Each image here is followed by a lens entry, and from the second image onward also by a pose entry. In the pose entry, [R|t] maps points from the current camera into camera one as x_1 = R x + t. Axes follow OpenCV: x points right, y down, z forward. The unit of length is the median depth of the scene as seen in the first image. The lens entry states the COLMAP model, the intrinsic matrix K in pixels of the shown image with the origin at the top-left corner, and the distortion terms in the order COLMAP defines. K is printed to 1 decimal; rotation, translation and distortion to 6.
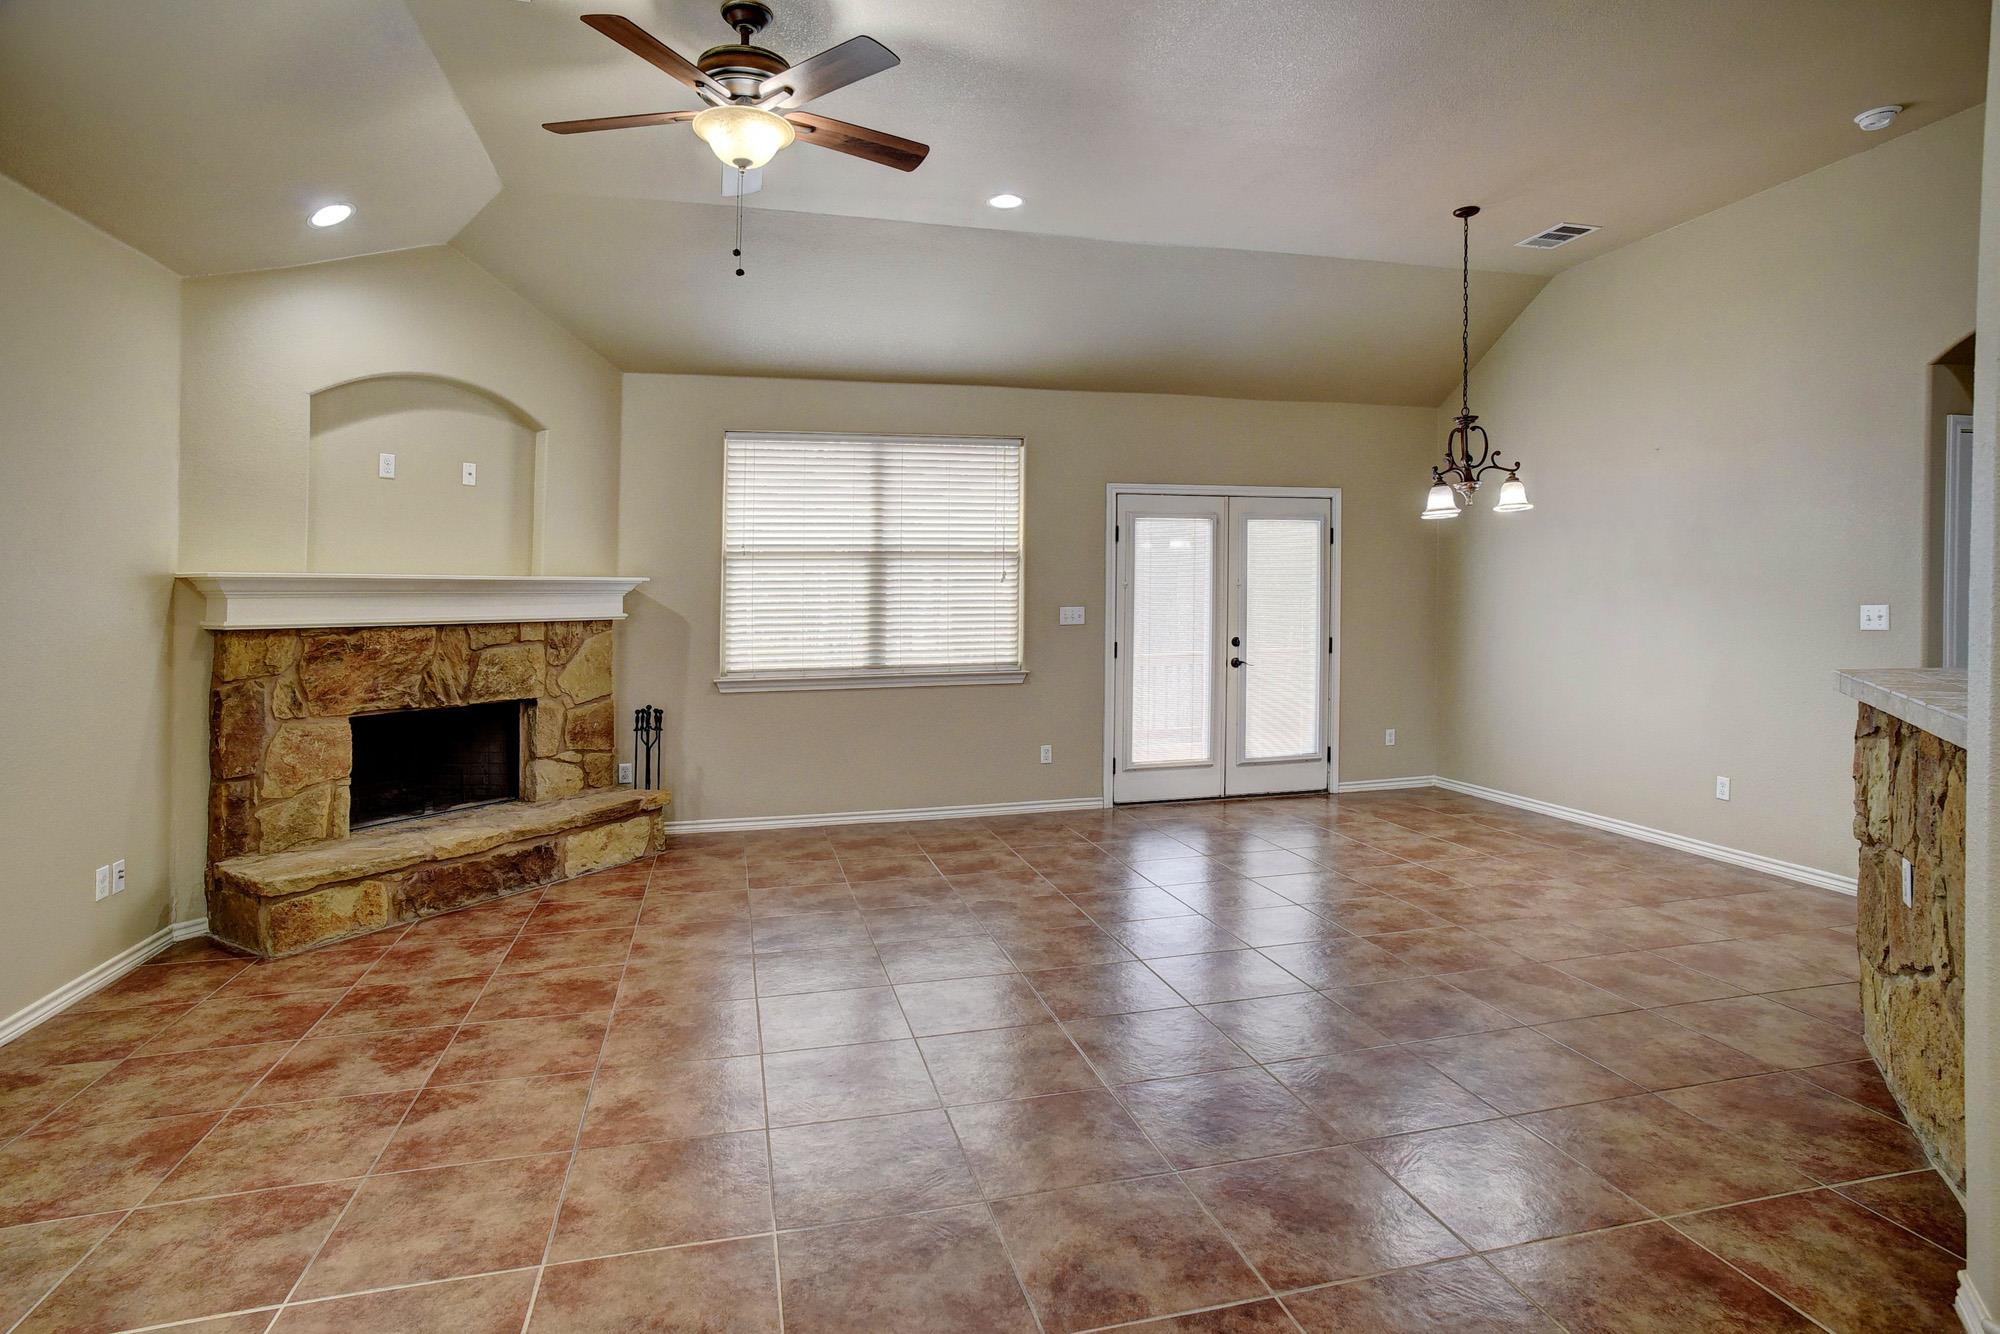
lens RADIAL K [[1073.3, 0, 1027.0], [0, 1073.3, 675.3], [0, 0, 1]] dist [-0.052578, 0.029493]
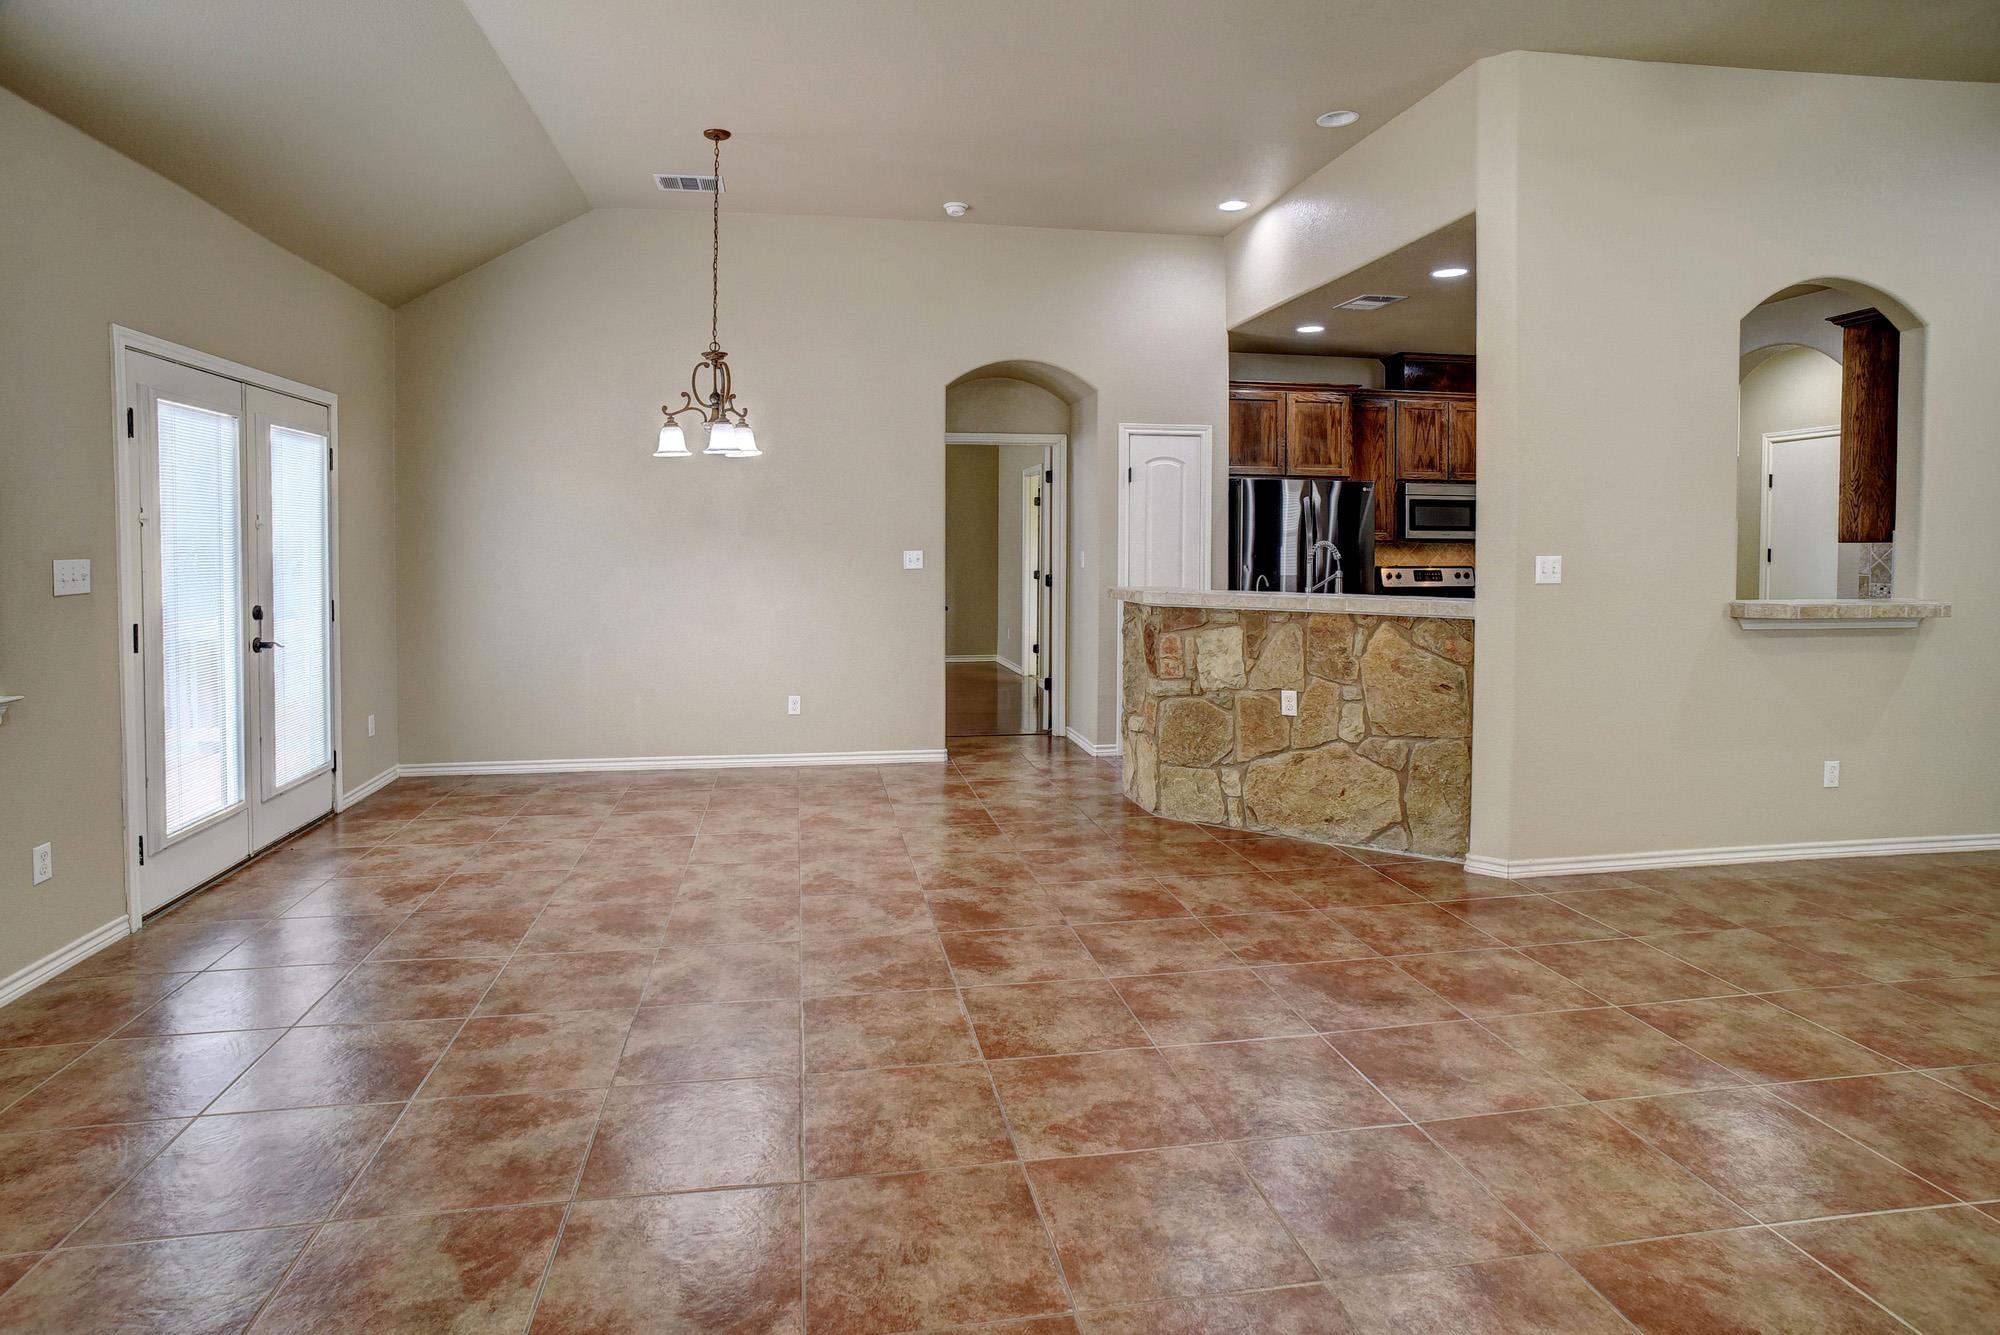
lens RADIAL K [[1073.3, 0, 972.1], [0, 1073.3, 555.7], [0, 0, 1]] dist [-0.052578, 0.029493]
pose [[0.095910, -0.006131, 0.995371, -0.535289], [0.073589, 0.997288, -0.000947, -0.045532], [-0.992666, 0.073339, 0.096101, 0.690015]]
